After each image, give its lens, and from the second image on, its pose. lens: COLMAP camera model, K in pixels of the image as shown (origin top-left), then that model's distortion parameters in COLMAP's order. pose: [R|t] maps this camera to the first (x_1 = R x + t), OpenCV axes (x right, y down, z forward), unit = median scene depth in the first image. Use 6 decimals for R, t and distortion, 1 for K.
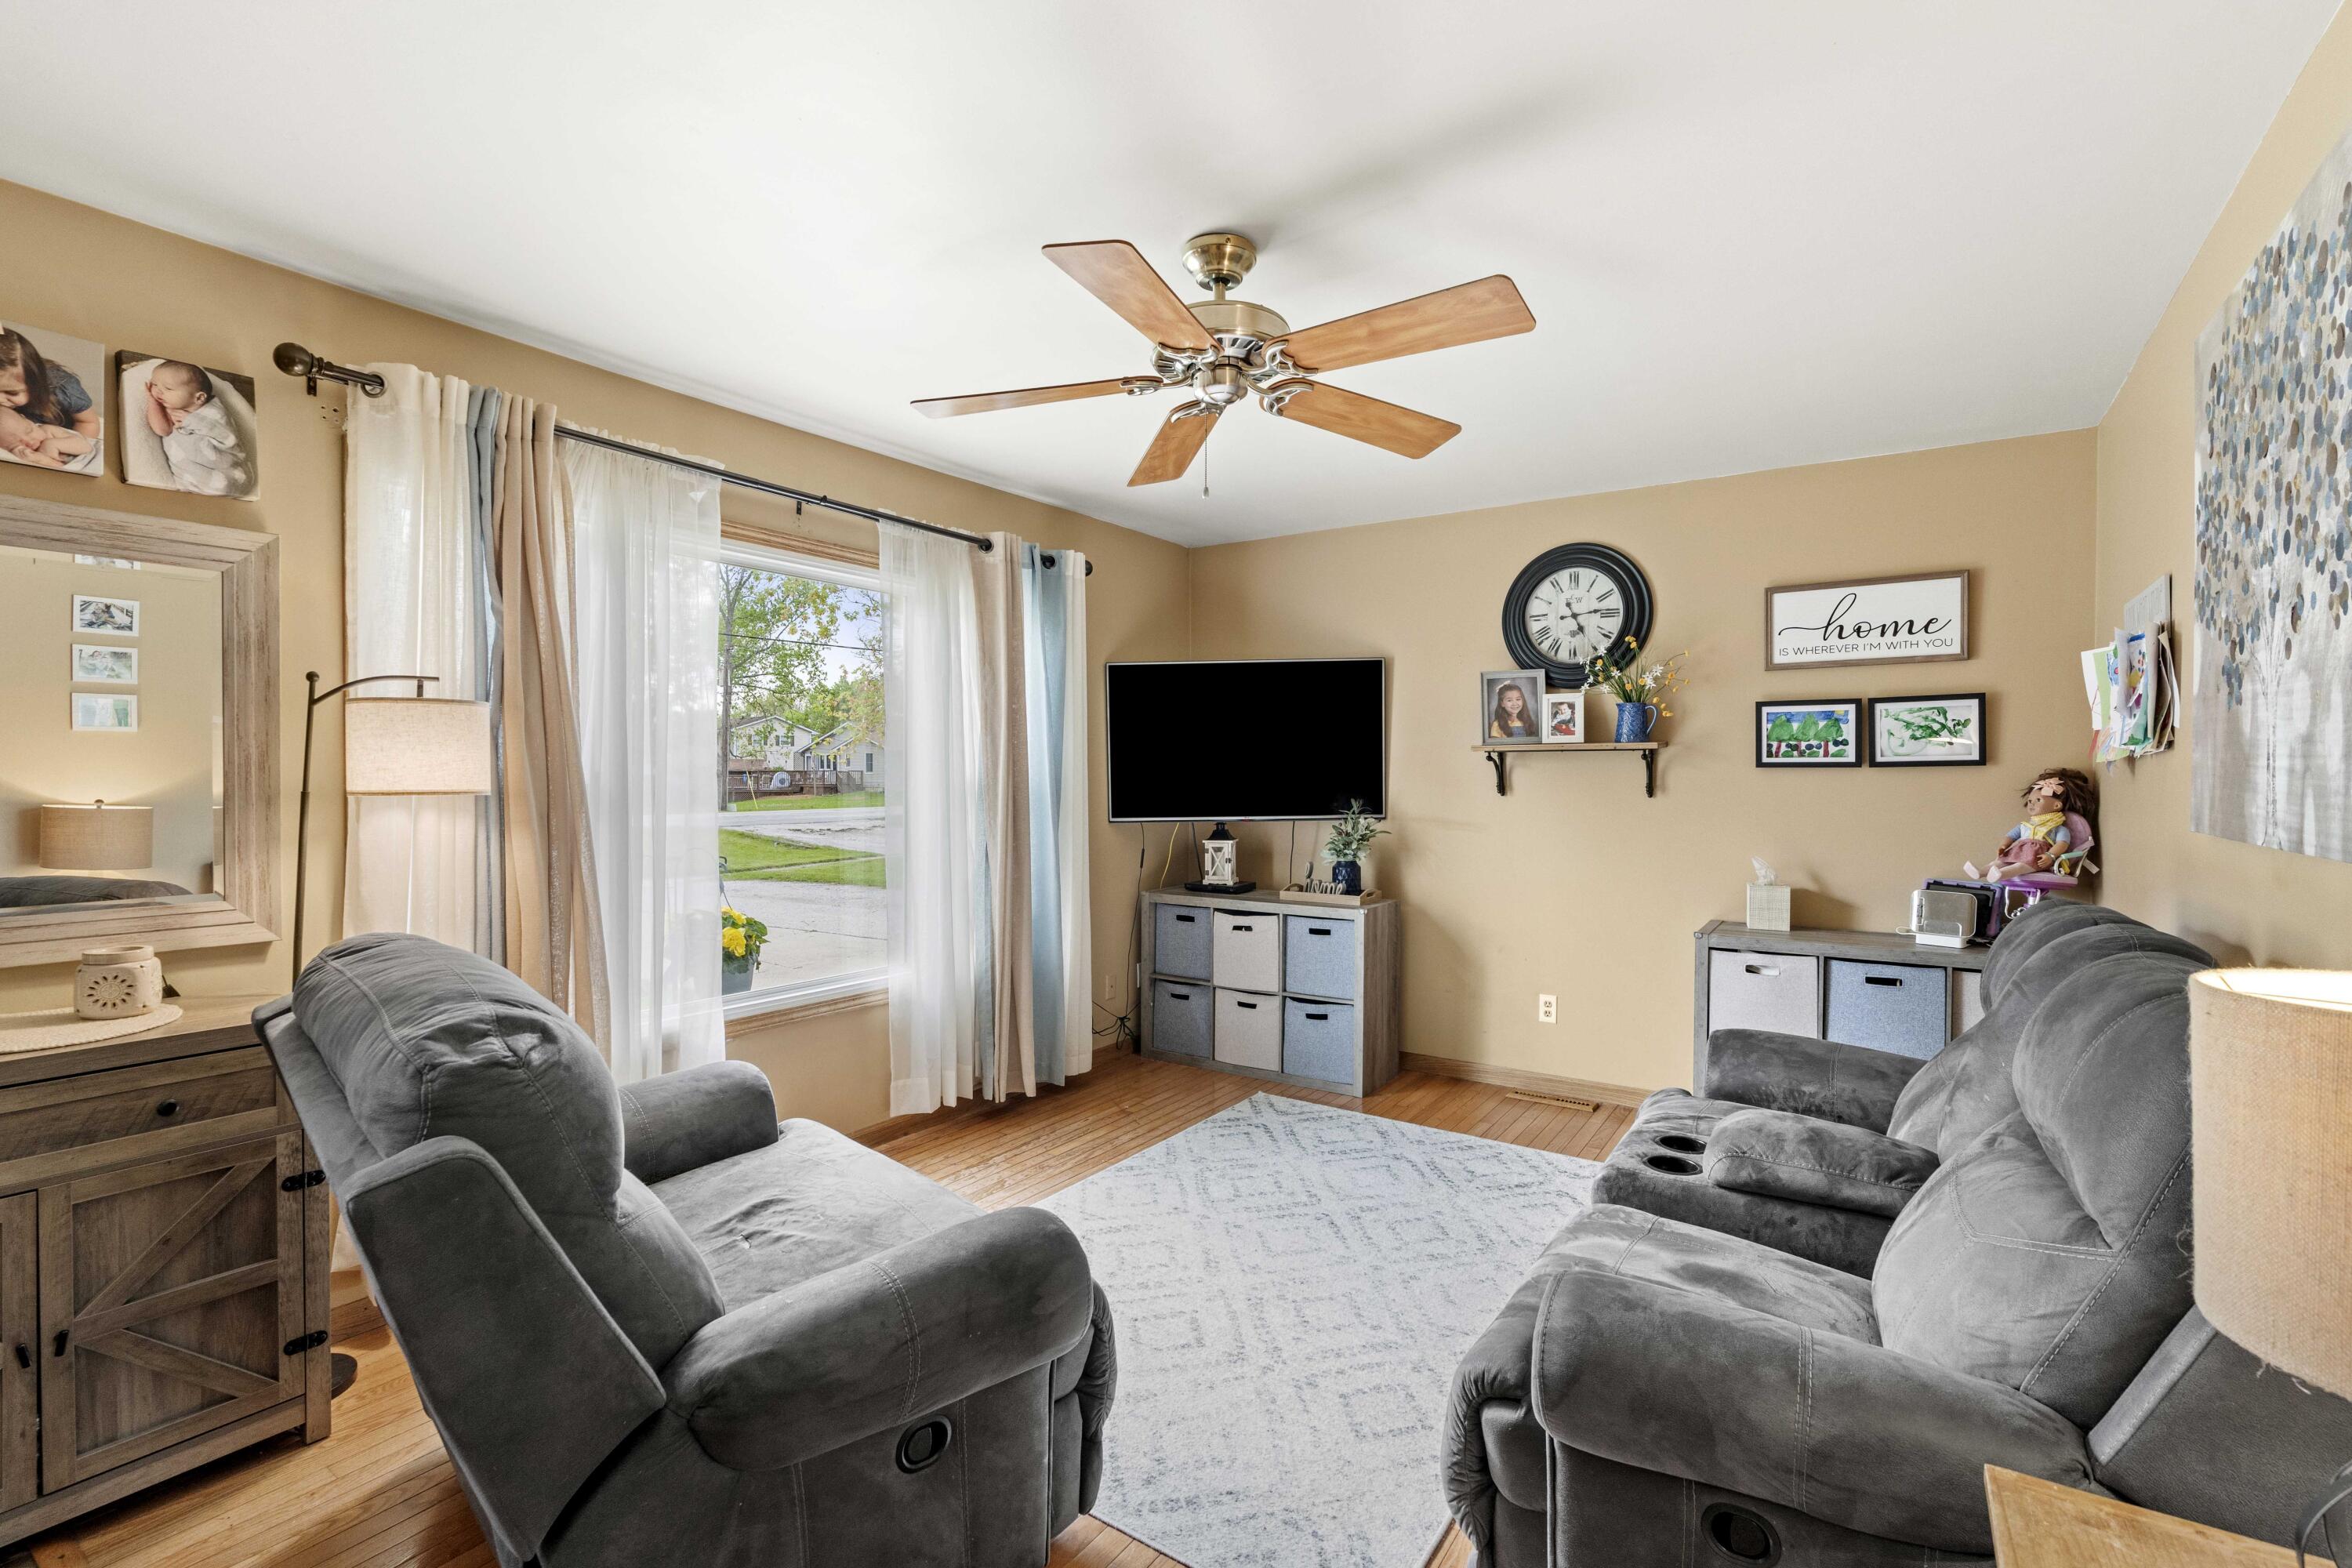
lens RADIAL K [[1068.1, 0, 1177.7], [0, 1068.1, 789.8], [0, 0, 1]] dist [-0.014030, 0.004710]
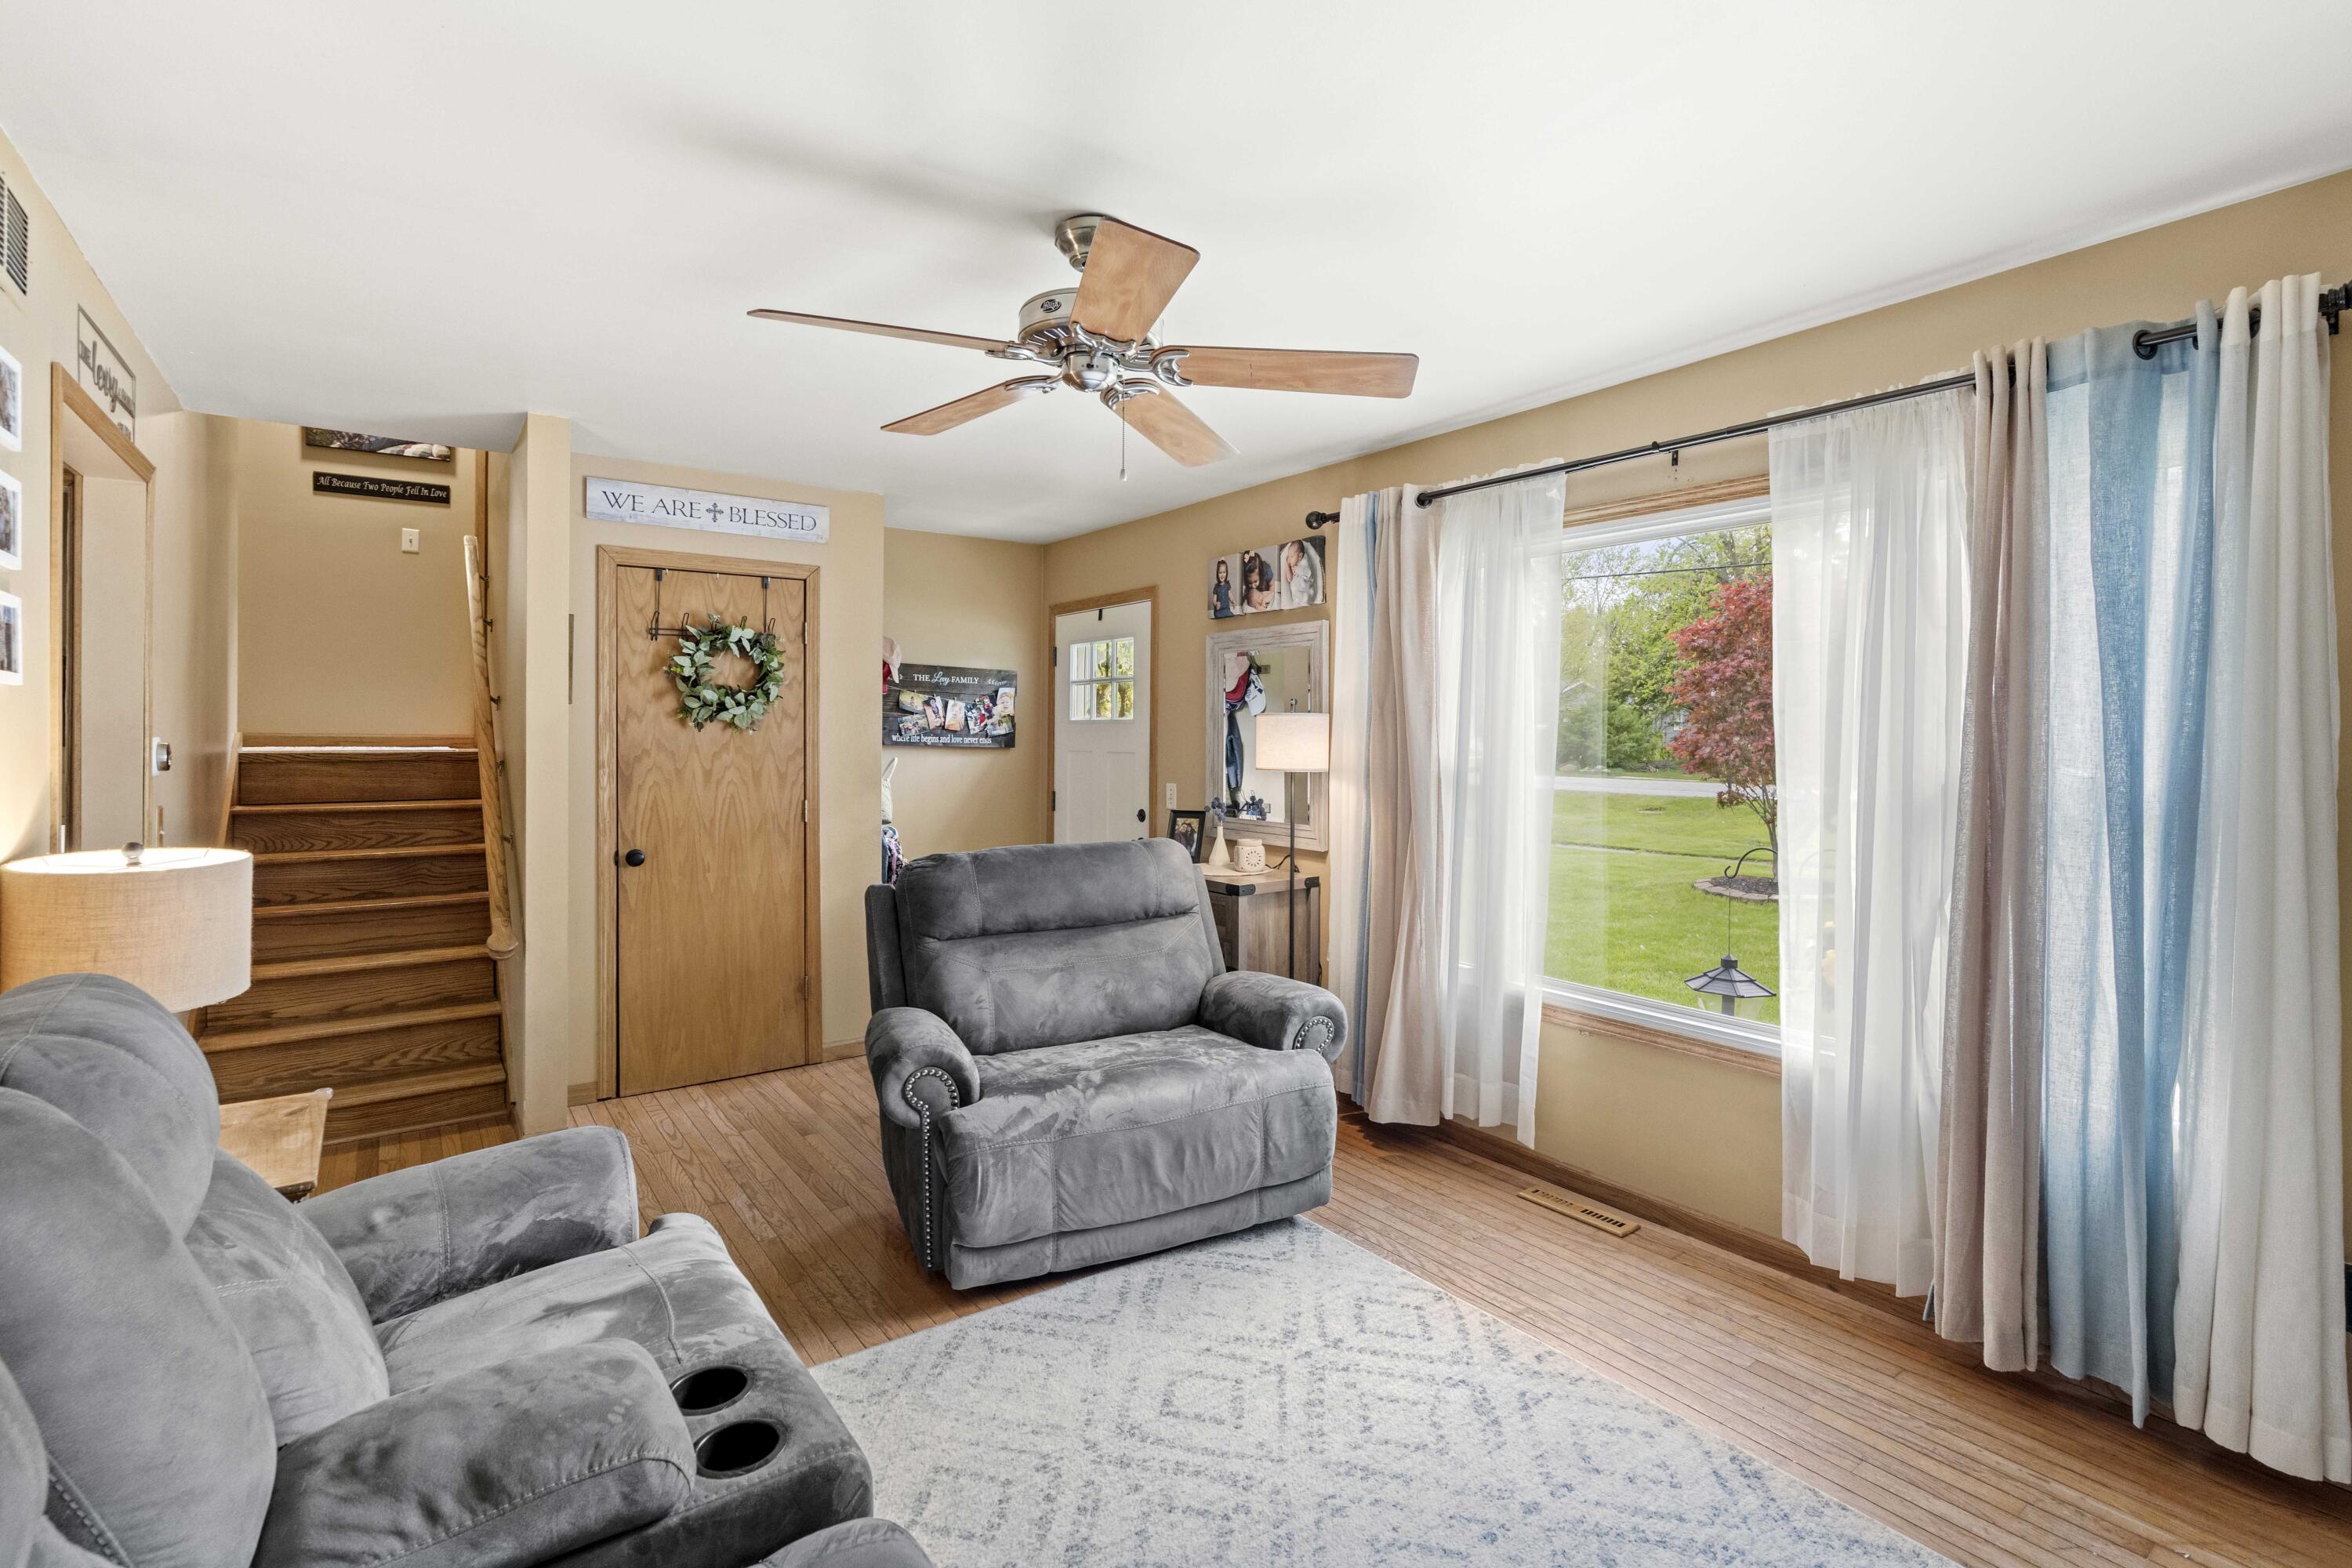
lens RADIAL K [[1068.1, 0, 1156.0], [0, 1068.1, 737.3], [0, 0, 1]] dist [-0.014030, 0.004710]
pose [[-0.345516, -0.005818, -0.938395, 0.815284], [-0.021944, 0.999757, 0.001881, -0.039433], [0.938156, 0.021242, -0.345560, 1.223527]]
